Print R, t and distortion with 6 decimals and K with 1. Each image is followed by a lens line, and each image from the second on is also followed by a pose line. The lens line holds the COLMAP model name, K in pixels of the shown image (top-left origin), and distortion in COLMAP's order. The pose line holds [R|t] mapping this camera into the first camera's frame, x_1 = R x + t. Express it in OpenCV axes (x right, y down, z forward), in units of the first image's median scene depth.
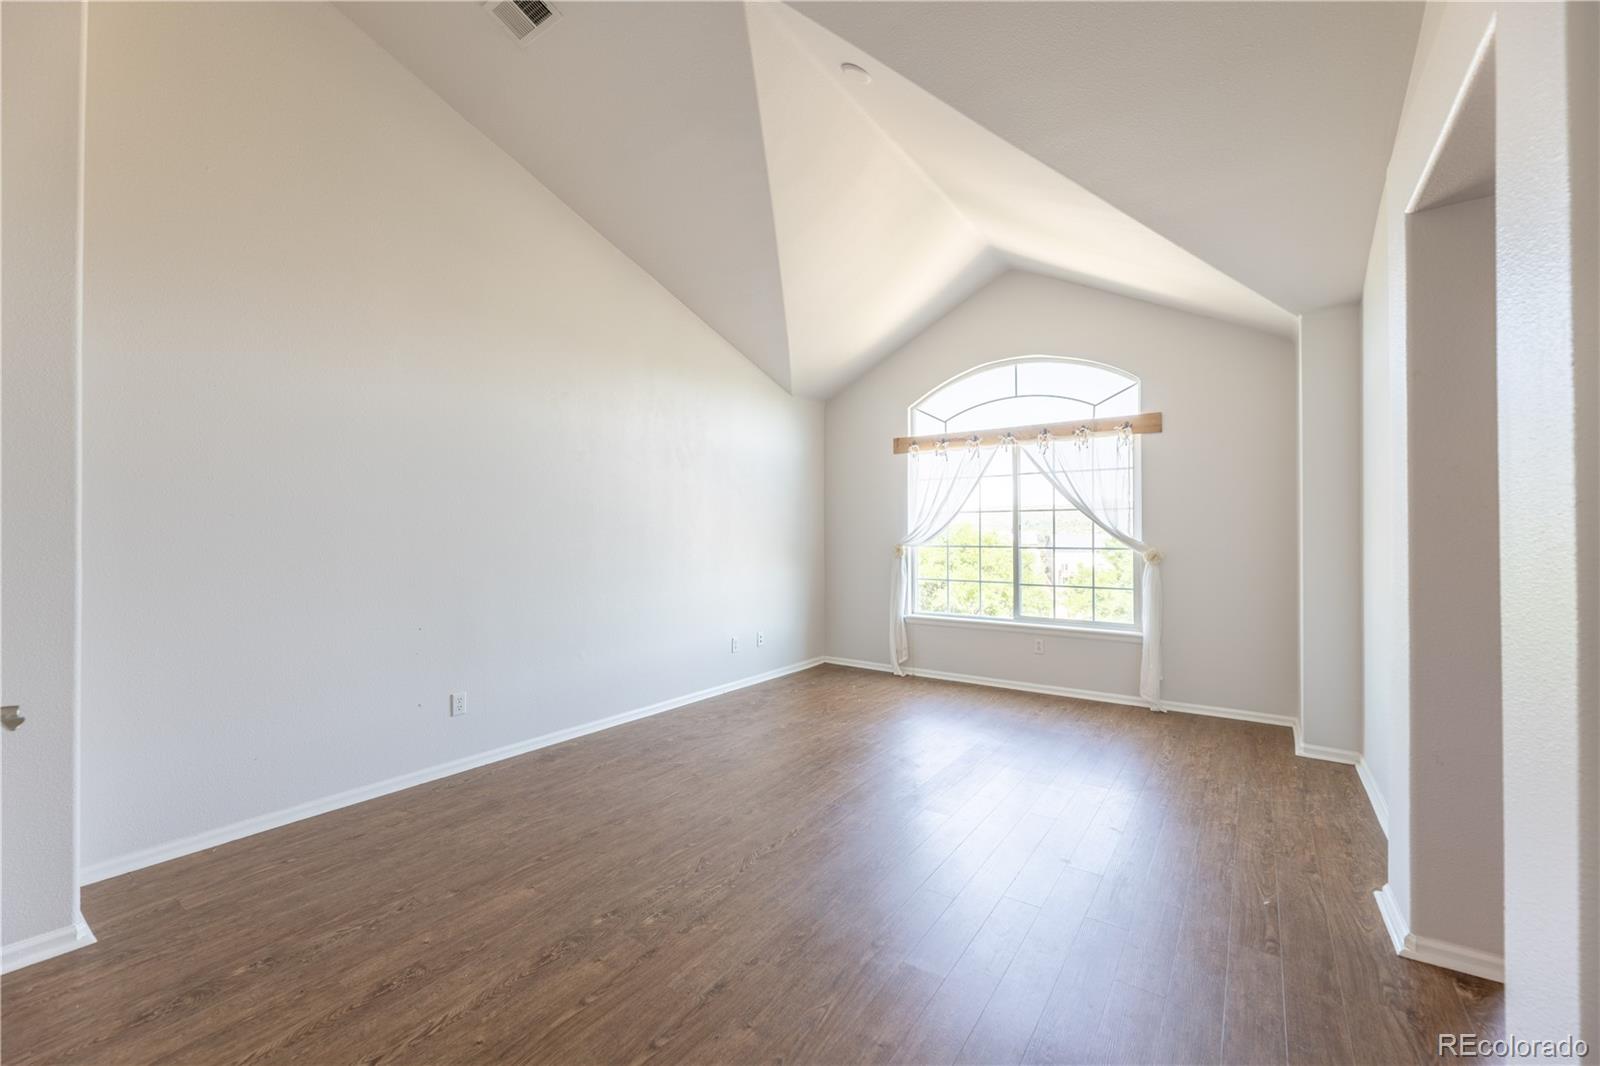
lens RADIAL K [[642.1, 0, 795.3], [0, 642.1, 530.5], [0, 0, 1]] dist [-0.002202, 0.000014]
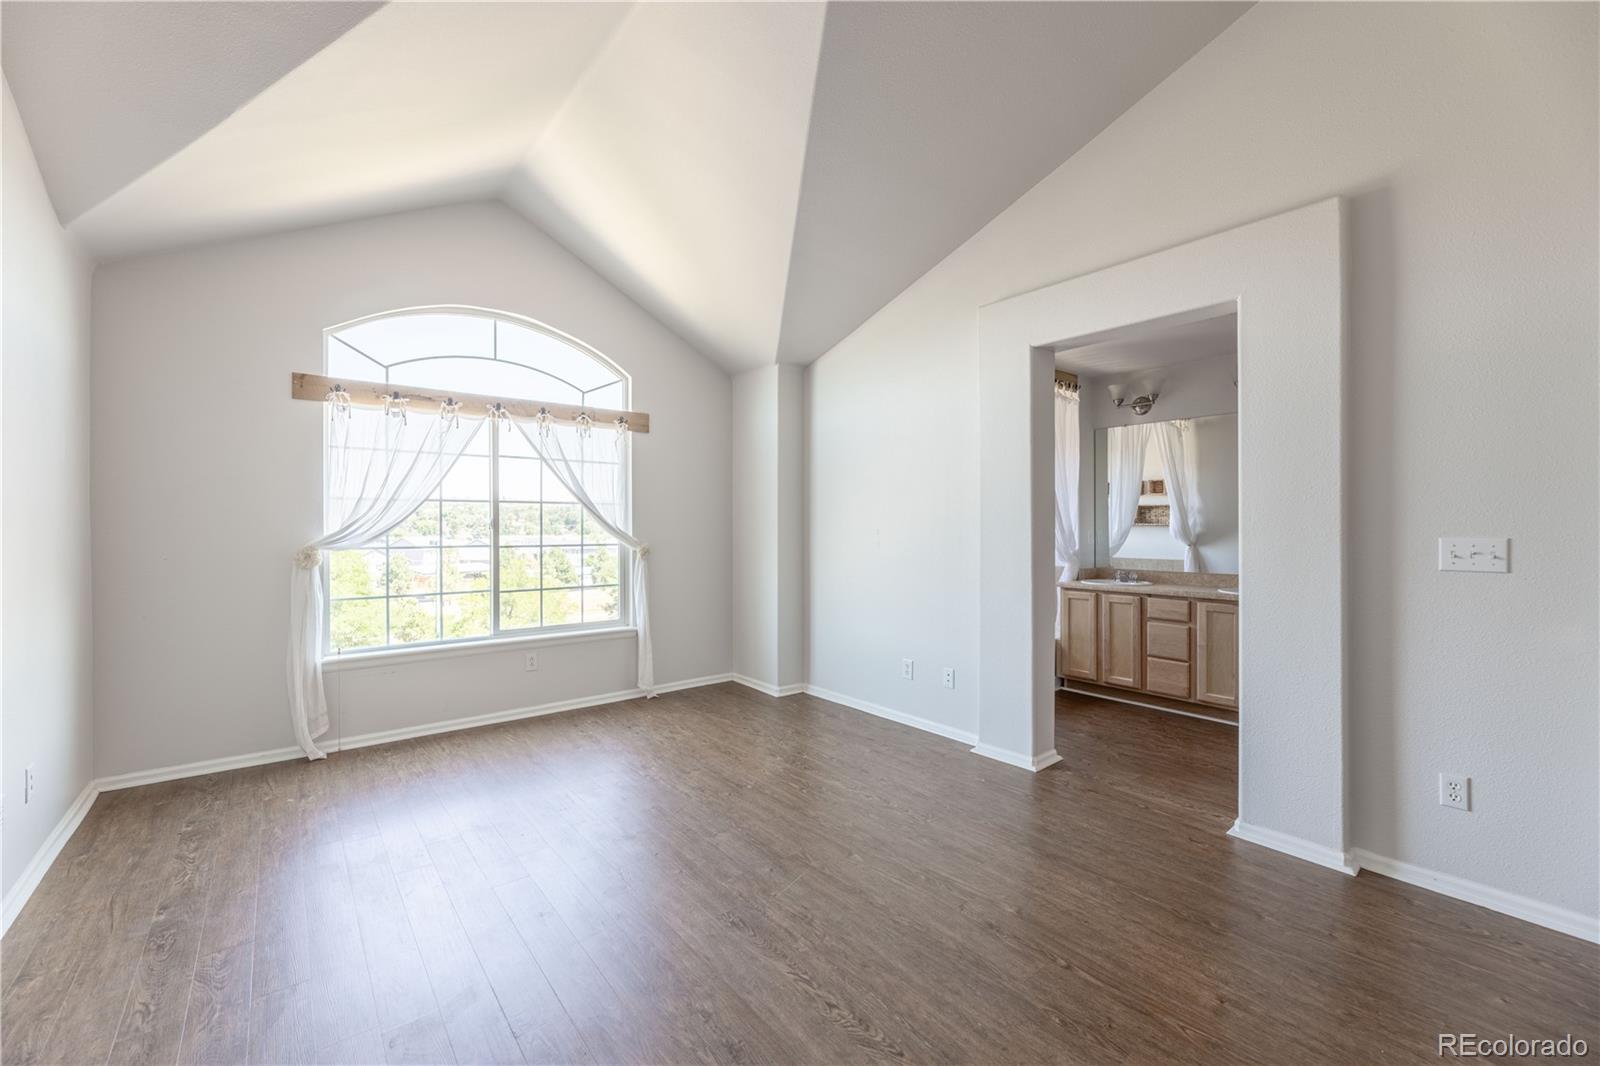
lens RADIAL K [[642.1, 0, 795.3], [0, 642.1, 530.5], [0, 0, 1]] dist [-0.002202, 0.000014]
pose [[0.272430, -0.006419, 0.962154, -0.340955], [-0.005838, 0.999948, 0.008324, -0.002891], [-0.962158, -0.007885, 0.272378, 0.430651]]
